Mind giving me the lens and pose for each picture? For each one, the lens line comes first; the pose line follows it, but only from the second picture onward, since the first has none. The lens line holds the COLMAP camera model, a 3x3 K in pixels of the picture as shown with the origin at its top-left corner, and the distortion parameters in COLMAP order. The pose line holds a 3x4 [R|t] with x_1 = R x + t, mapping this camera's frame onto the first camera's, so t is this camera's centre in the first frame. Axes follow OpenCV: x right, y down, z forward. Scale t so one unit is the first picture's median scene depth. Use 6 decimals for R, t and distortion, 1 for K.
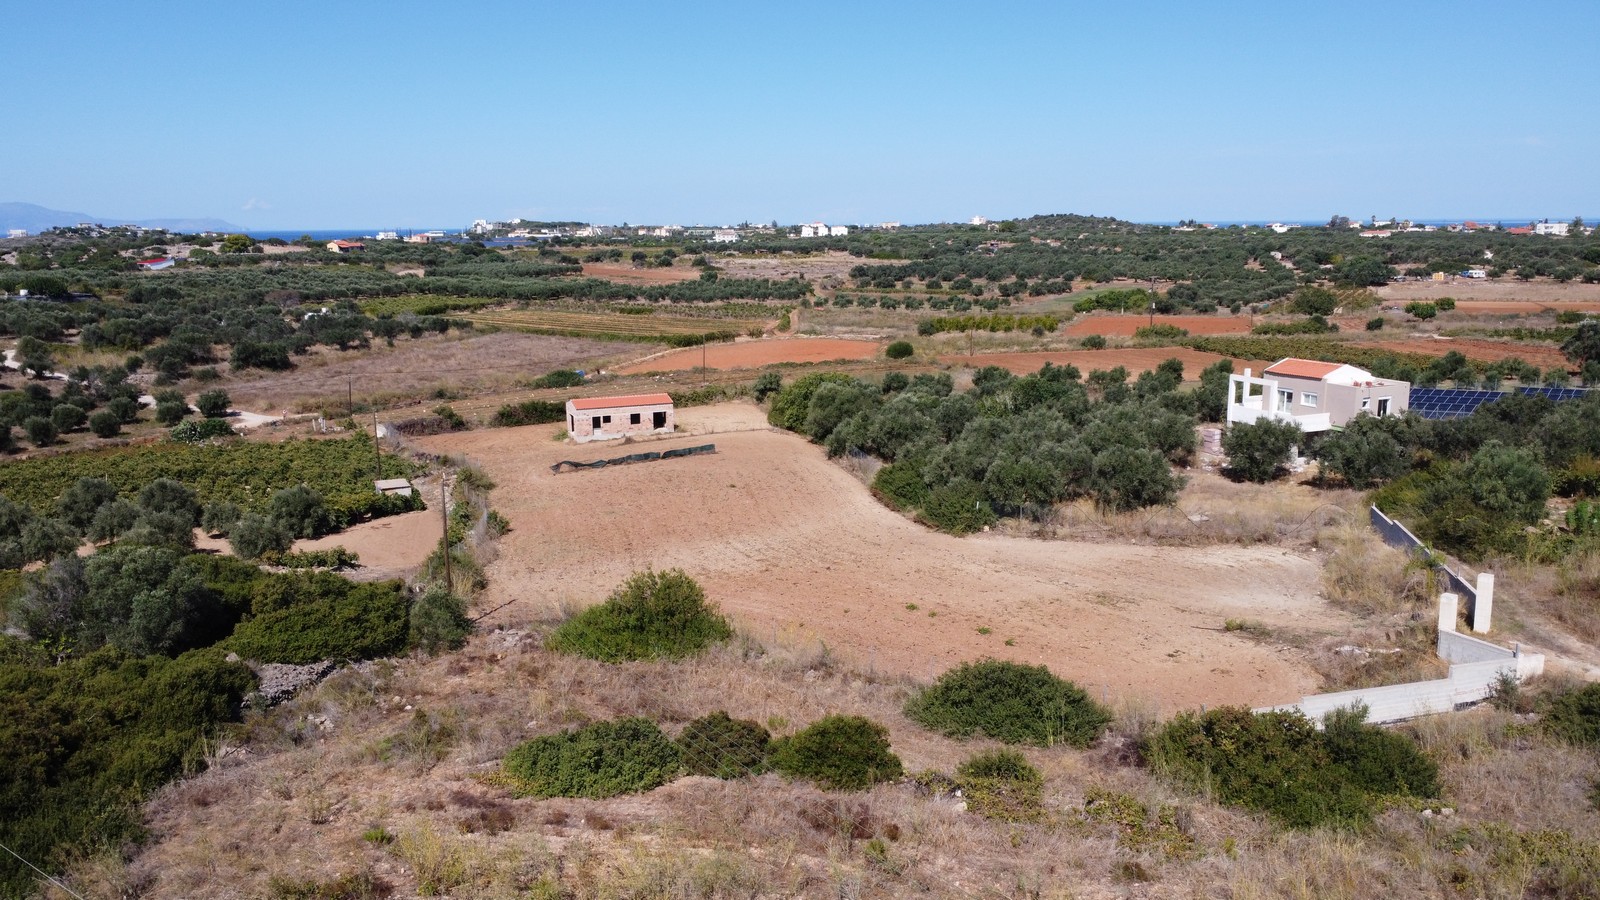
lens RADIAL K [[1207.1, 0, 806.6], [0, 1207.1, 447.9], [0, 0, 1]] dist [0.004936, -0.006883]
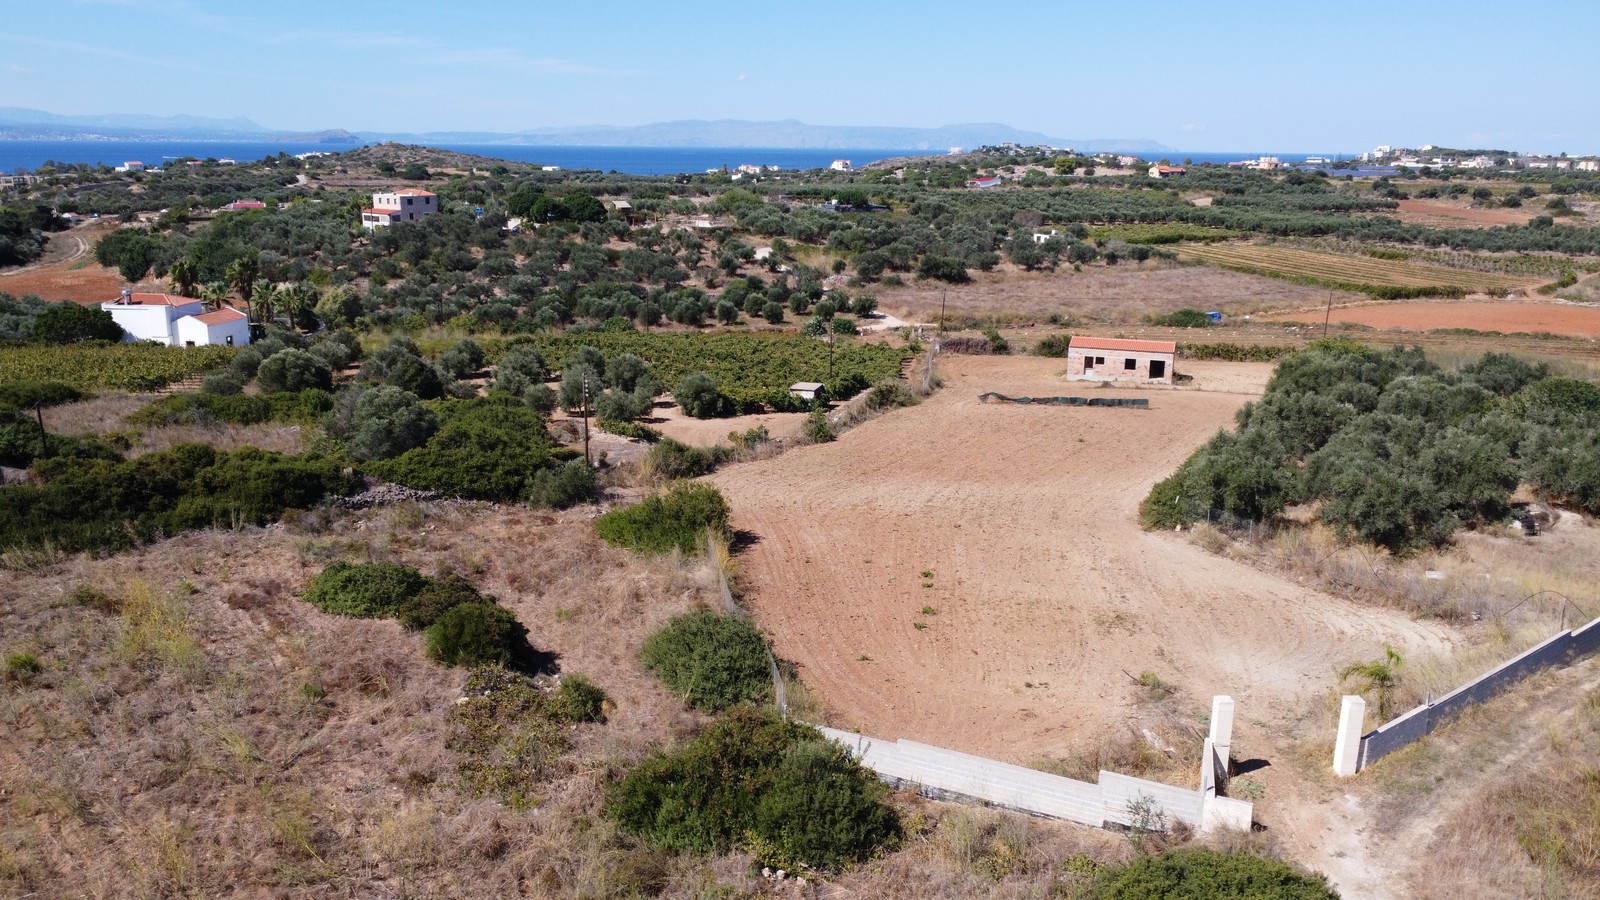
lens RADIAL K [[1207.1, 0, 808.4], [0, 1207.1, 451.8], [0, 0, 1]] dist [0.004936, -0.006883]
pose [[0.753775, 0.179761, -0.632068, 0.226844], [-0.139218, 0.983708, 0.113744, -0.022914], [0.642216, 0.002258, 0.766520, 0.073436]]
